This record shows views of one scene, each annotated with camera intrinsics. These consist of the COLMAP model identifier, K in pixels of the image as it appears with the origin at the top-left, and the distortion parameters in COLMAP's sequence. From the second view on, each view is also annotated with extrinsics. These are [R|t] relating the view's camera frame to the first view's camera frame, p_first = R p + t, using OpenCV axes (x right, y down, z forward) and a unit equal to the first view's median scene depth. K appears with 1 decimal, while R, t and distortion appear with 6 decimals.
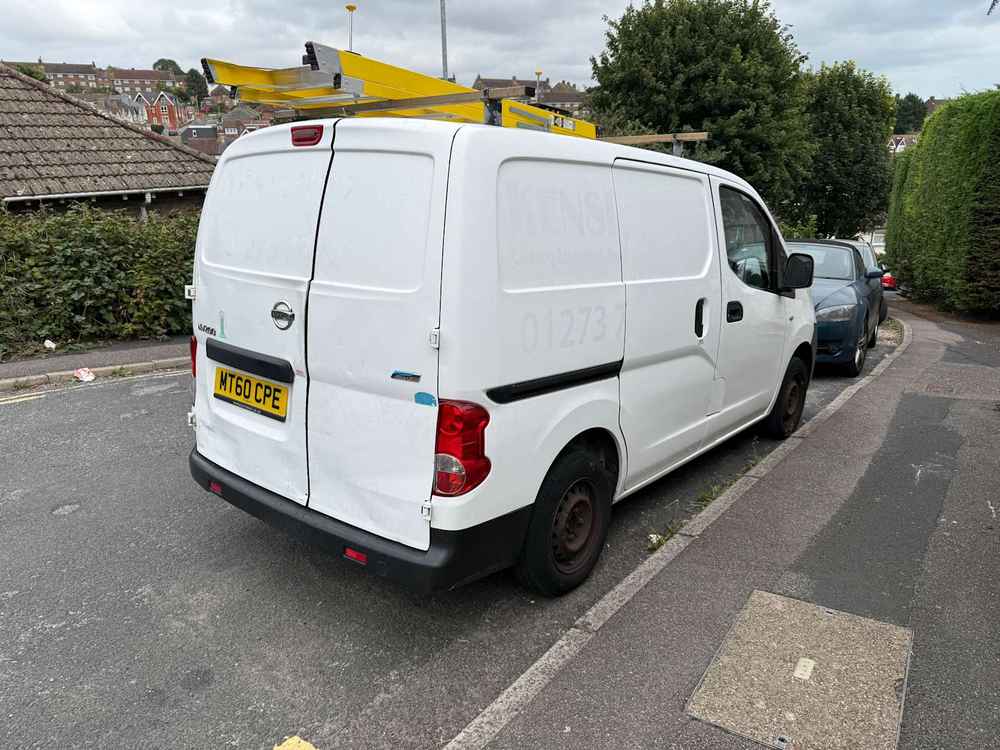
lens RADIAL K [[693.9, 0, 520.6], [0, 693.9, 383.6], [0, 0, 1]] dist [0.063730, -0.006992]
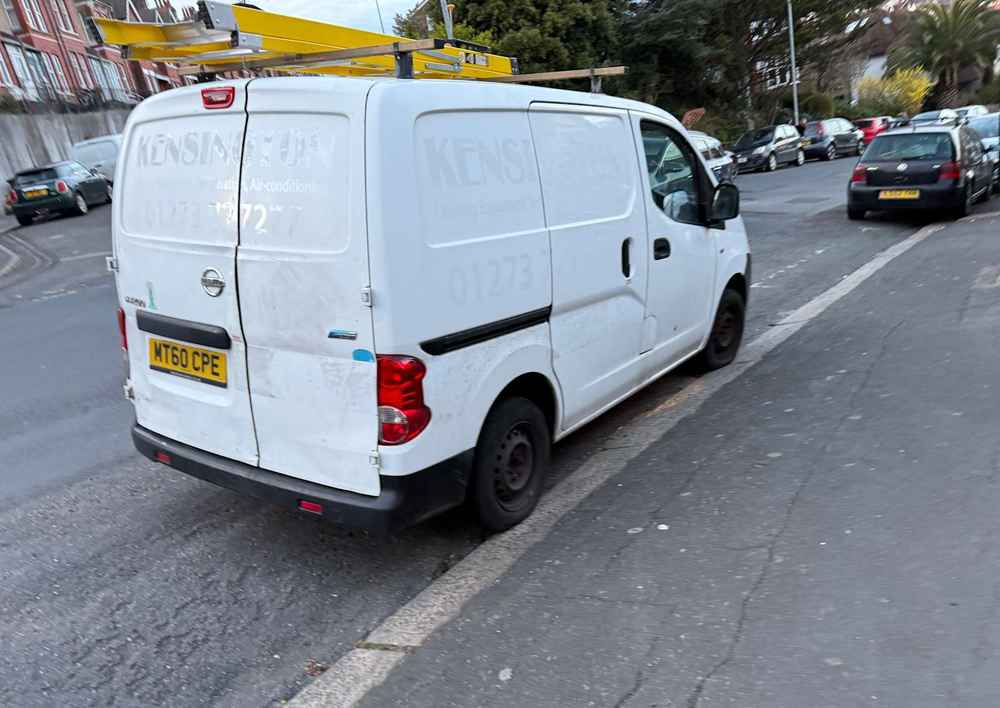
lens RADIAL K [[756.1, 0, 529.9], [0, 756.1, 439.3], [0, 0, 1]] dist [-0.003193, -0.036986]
pose [[0.993659, -0.077512, 0.081452, 0.009061], [0.065255, 0.987475, 0.143648, -0.000524], [-0.091567, -0.137422, 0.986271, -0.144615]]
